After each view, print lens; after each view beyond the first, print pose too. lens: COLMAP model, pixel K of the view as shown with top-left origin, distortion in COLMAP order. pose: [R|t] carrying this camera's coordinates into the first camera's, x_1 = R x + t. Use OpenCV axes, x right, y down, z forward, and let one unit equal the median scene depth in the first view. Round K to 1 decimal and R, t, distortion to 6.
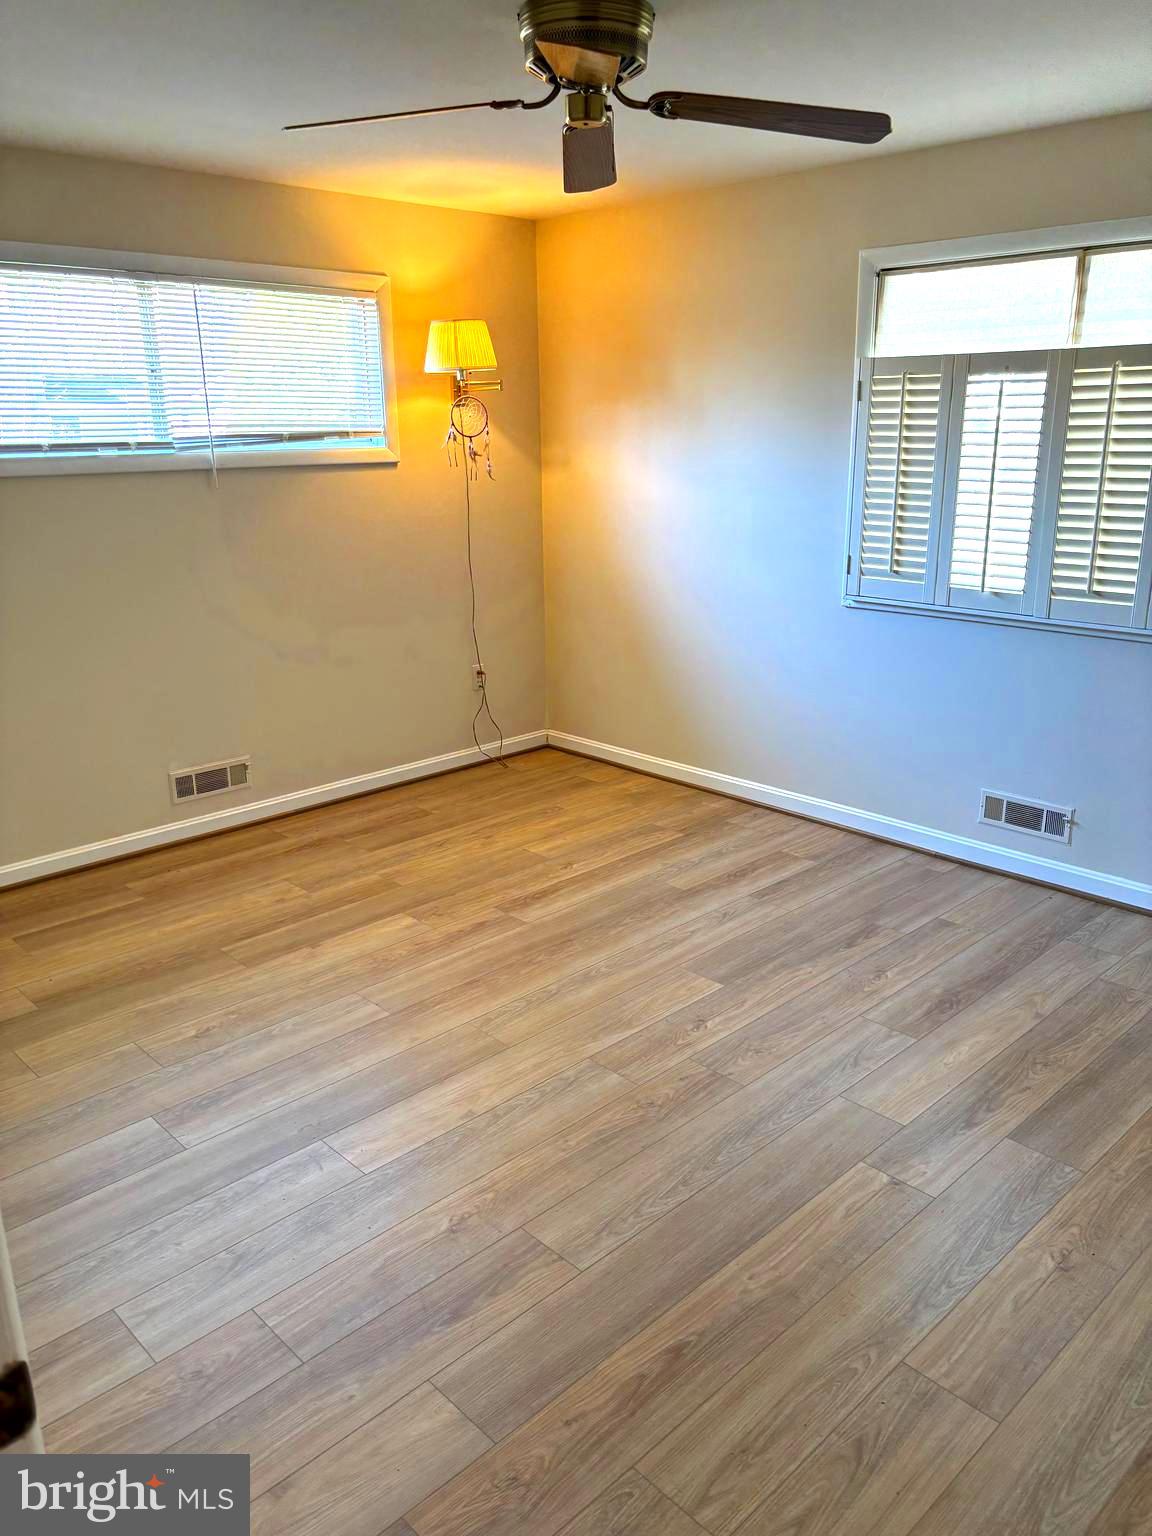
lens RADIAL K [[1166.0, 0, 576.0], [0, 1166.0, 768.0], [0, 0, 1]] dist [0.031540, 0.001891]
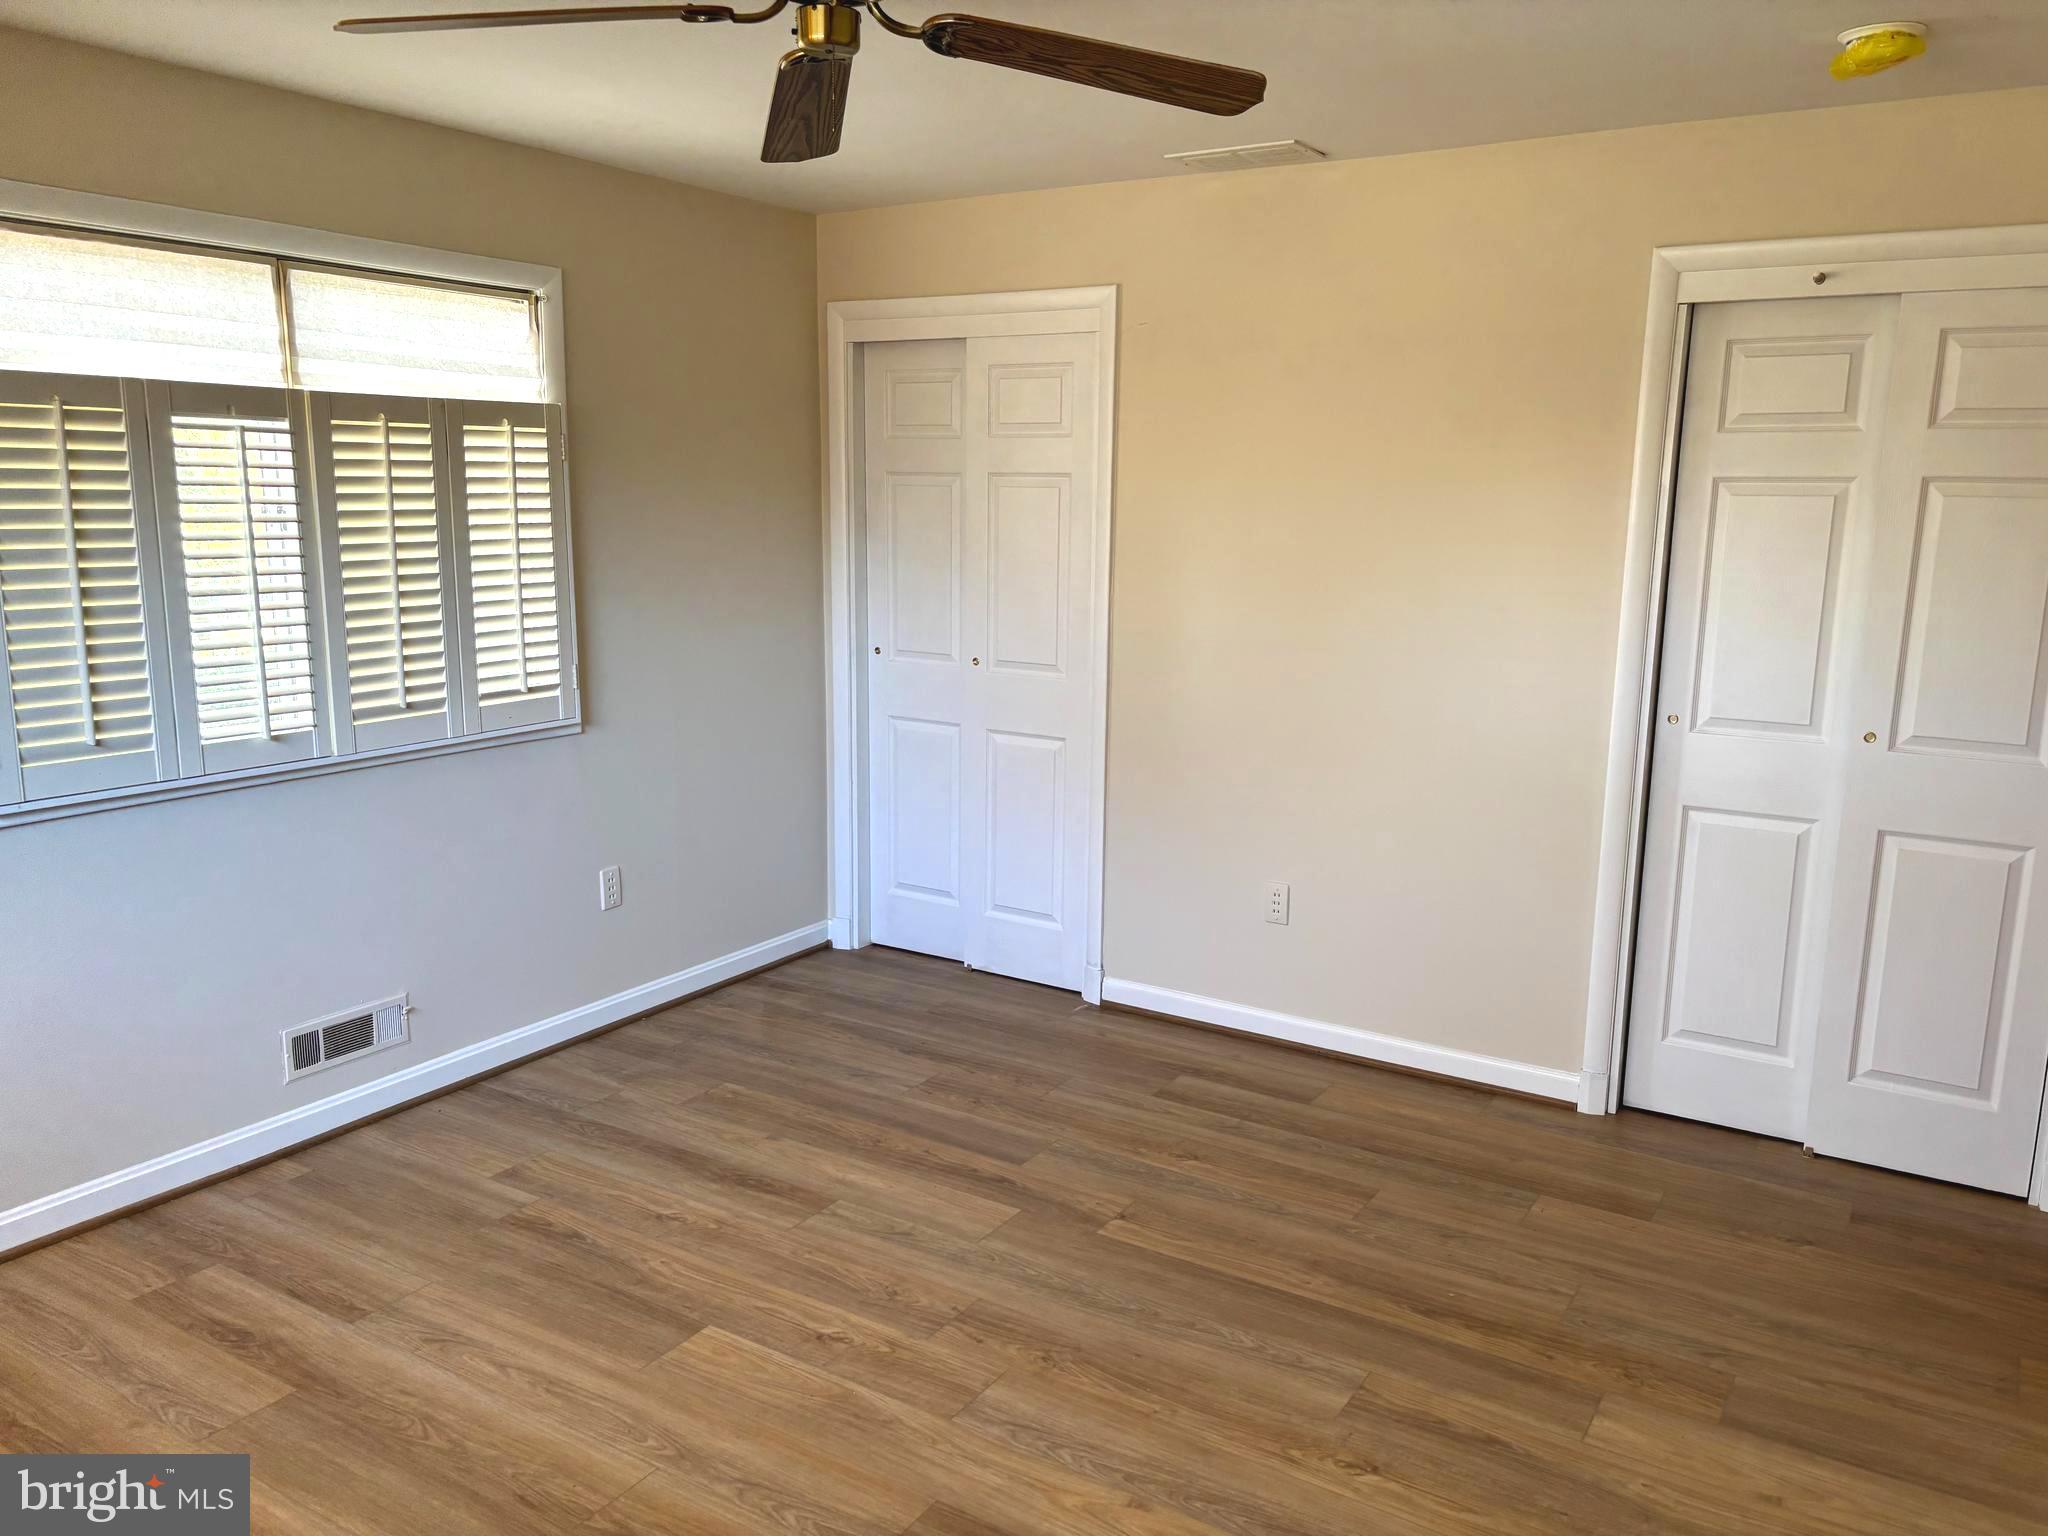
lens RADIAL K [[1554.7, 0, 1034.9], [0, 1554.7, 773.0], [0, 0, 1]] dist [0.031540, 0.001891]
pose [[-0.241880, -0.174147, 0.954551, -0.654788], [0.268935, 0.933188, 0.238398, -0.246144], [-0.932292, 0.314376, -0.178885, 0.828237]]
